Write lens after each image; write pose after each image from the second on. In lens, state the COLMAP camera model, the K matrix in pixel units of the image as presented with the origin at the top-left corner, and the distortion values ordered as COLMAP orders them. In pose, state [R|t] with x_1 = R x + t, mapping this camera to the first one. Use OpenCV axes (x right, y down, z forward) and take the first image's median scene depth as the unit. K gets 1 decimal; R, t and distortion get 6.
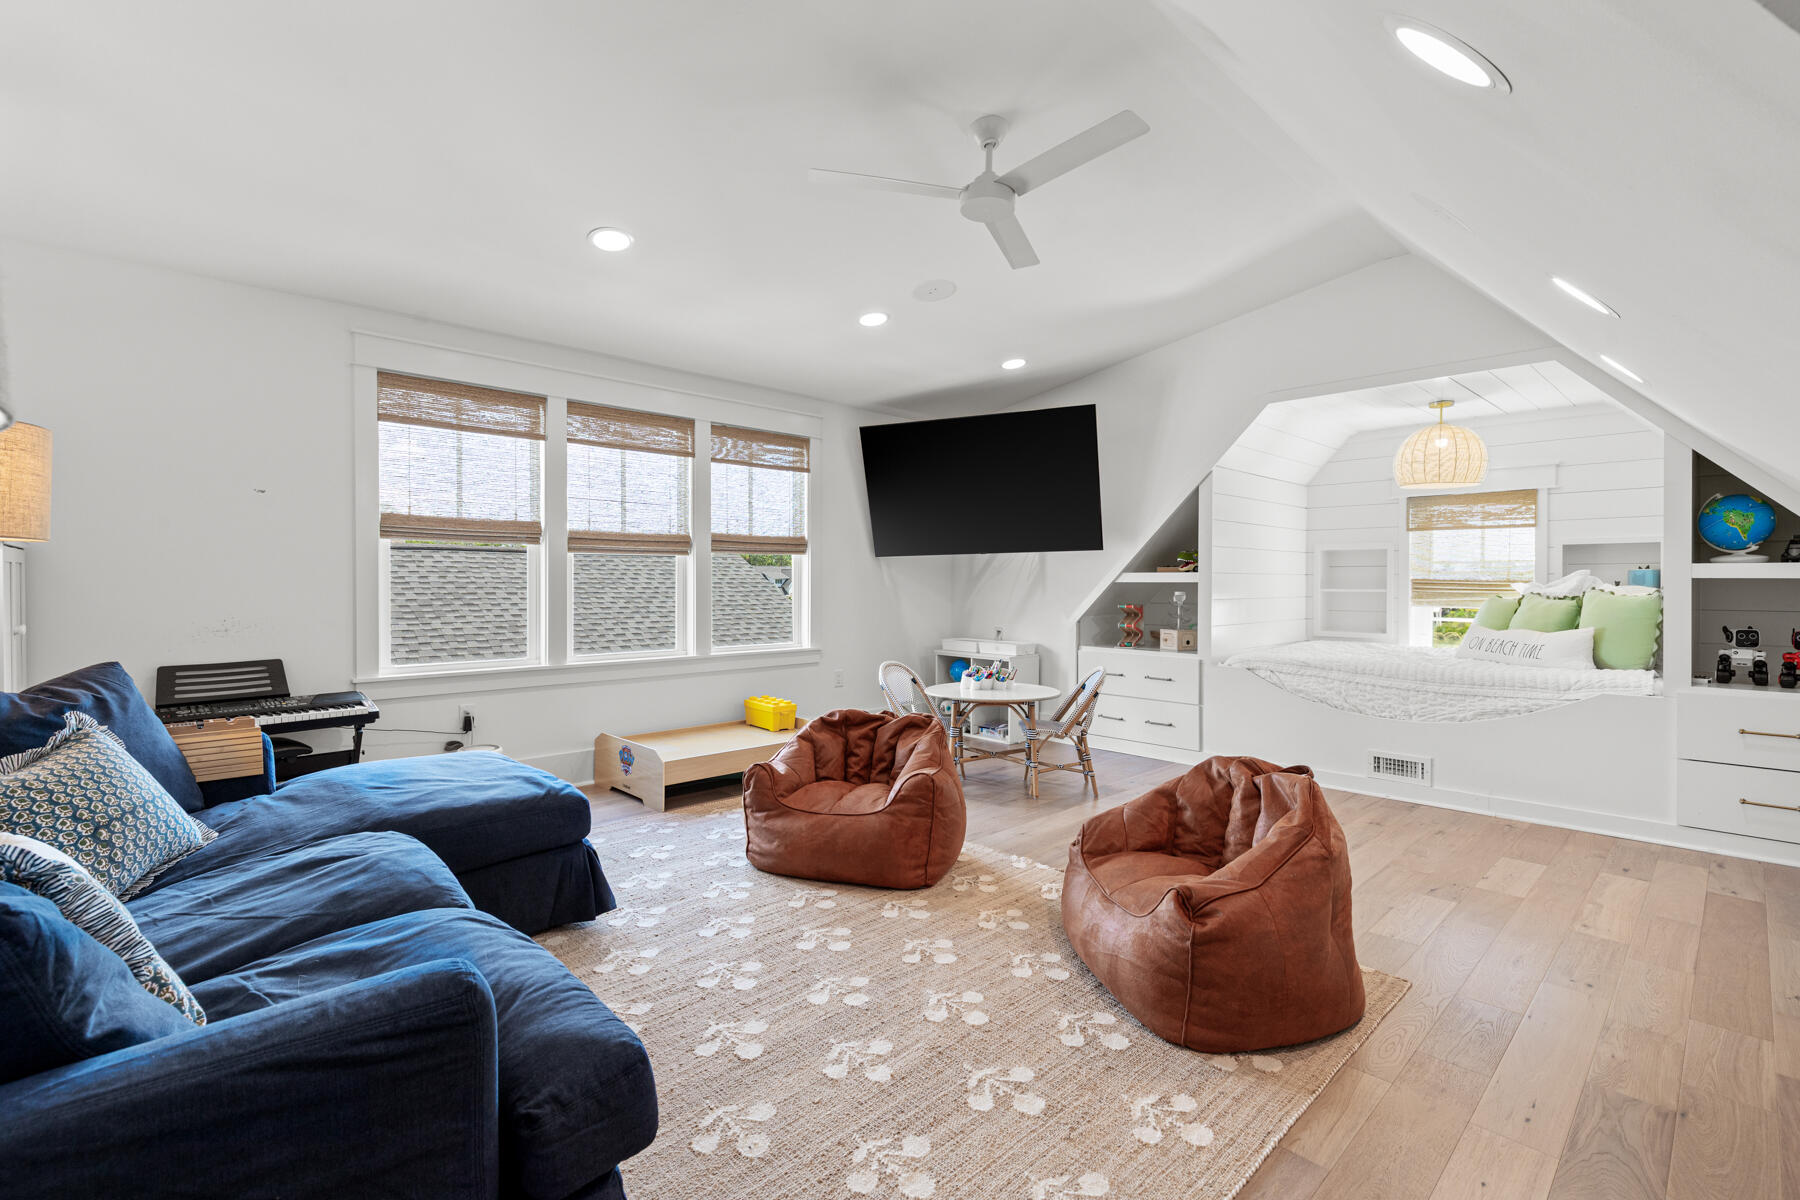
lens RADIAL K [[827.4, 0, 901.7], [0, 827.4, 589.5], [0, 0, 1]] dist [0.019791, -0.000709]
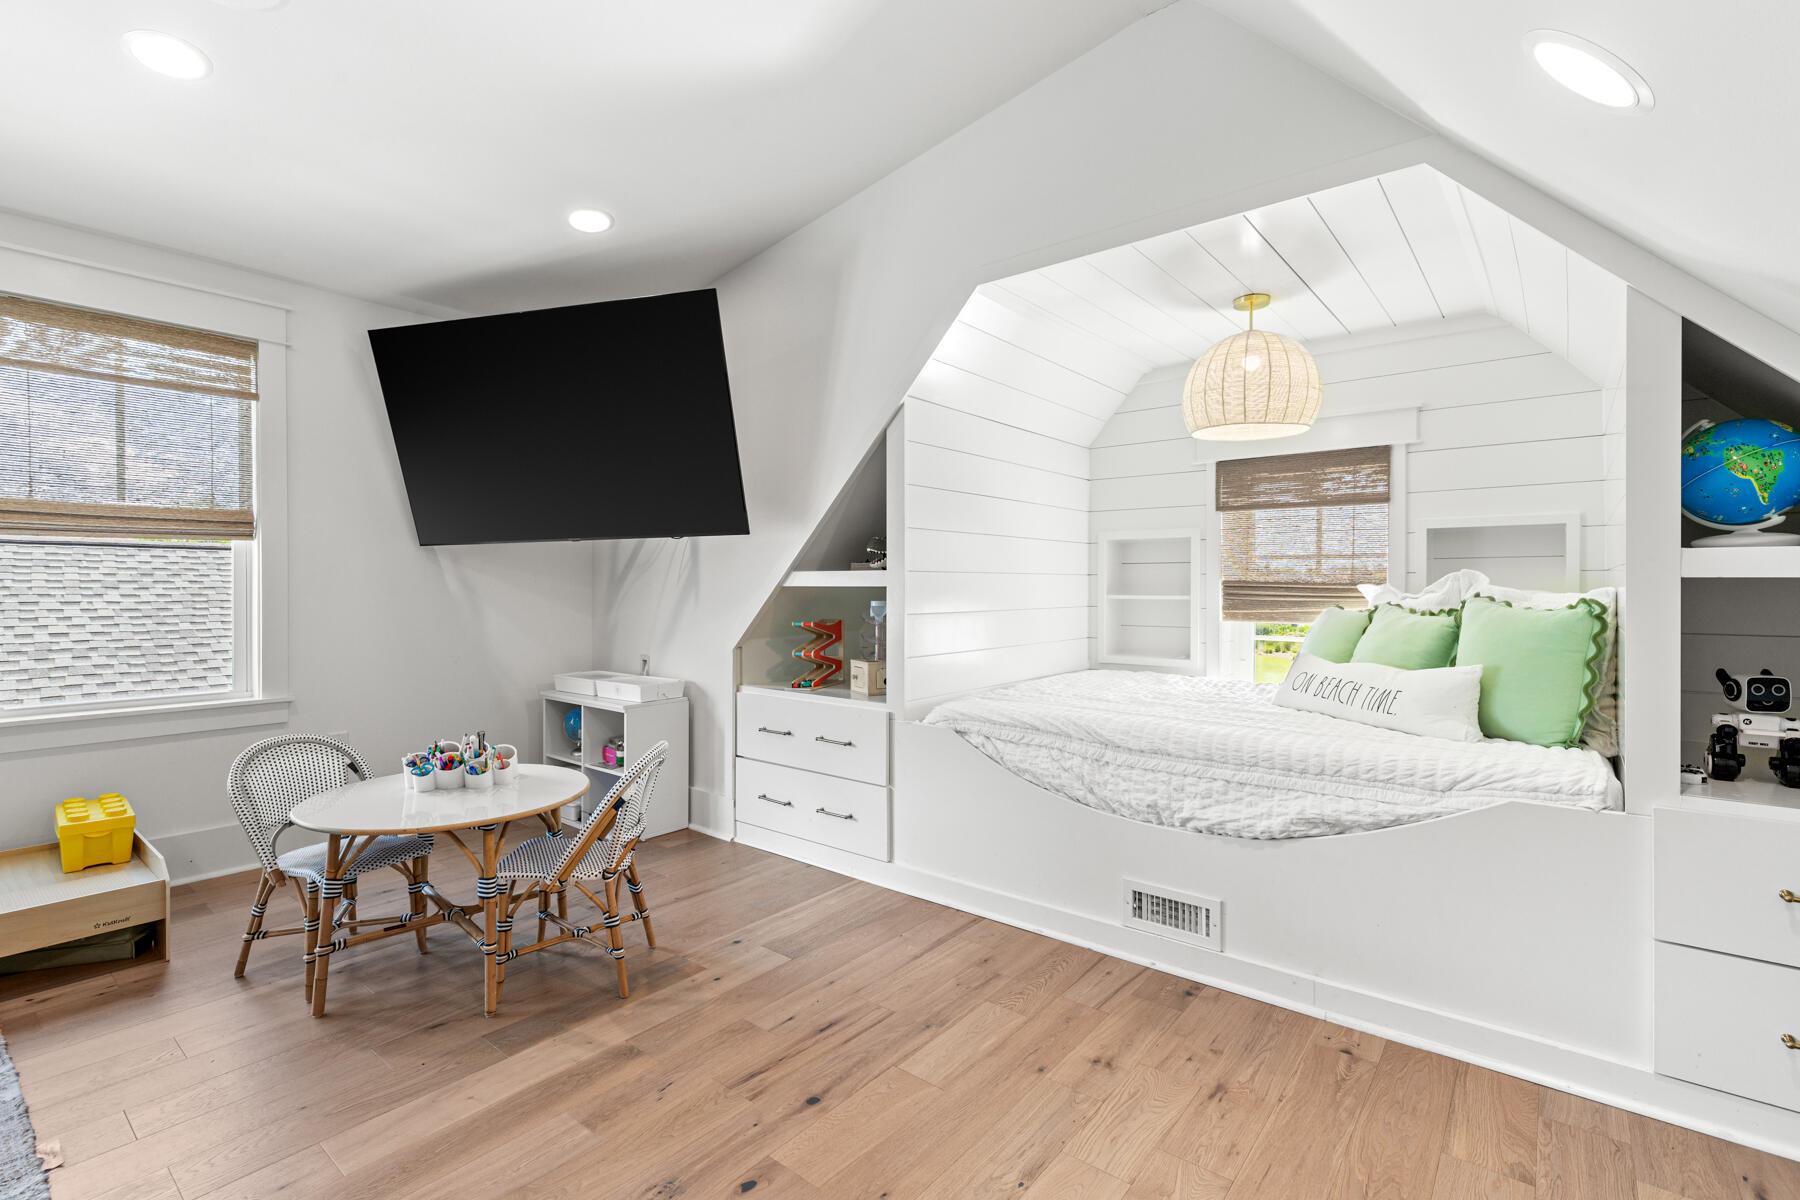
lens RADIAL K [[827.4, 0, 897.9], [0, 827.4, 593.1], [0, 0, 1]] dist [0.019791, -0.000709]
pose [[0.993008, -0.002617, 0.118016, 0.293219], [0.002597, 0.999997, 0.000328, -0.003883], [-0.118017, -0.000019, 0.993012, 0.390187]]
